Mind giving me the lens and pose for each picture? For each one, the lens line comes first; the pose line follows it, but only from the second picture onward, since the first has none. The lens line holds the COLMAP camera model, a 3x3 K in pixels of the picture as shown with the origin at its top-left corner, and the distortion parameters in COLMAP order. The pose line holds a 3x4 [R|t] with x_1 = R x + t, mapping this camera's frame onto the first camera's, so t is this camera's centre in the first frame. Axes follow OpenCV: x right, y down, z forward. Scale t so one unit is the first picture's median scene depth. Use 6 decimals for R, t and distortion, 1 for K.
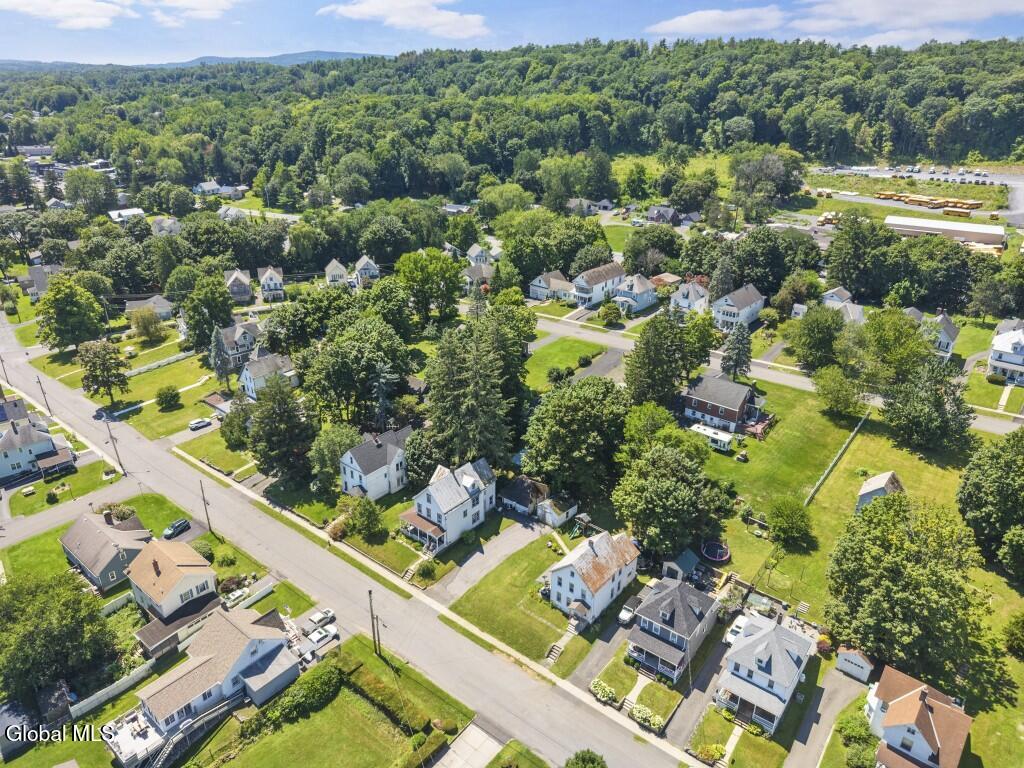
lens RADIAL K [[684.1, 0, 509.3], [0, 684.1, 381.4], [0, 0, 1]] dist [0.045921, -0.054595]
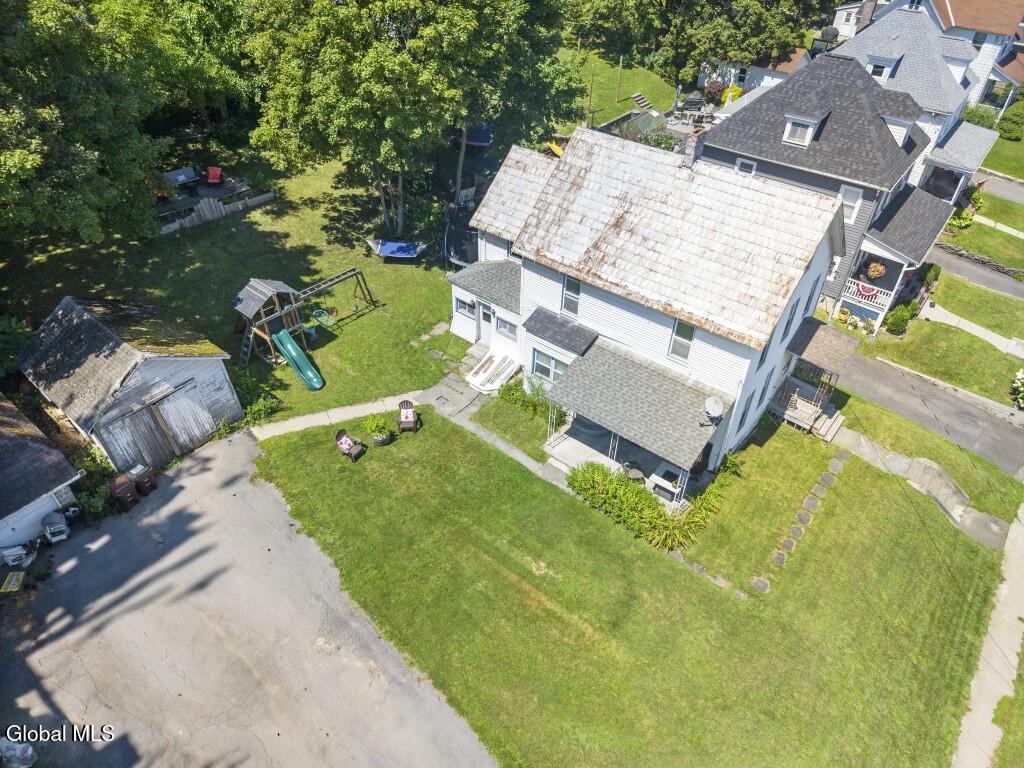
lens RADIAL K [[684.1, 0, 509.3], [0, 684.1, 381.4], [0, 0, 1]] dist [0.045921, -0.054595]
pose [[-0.003823, -0.641886, 0.766791, -0.091322], [0.385558, 0.706563, 0.593392, 0.111801], [-0.922676, 0.297911, 0.244782, 0.872606]]
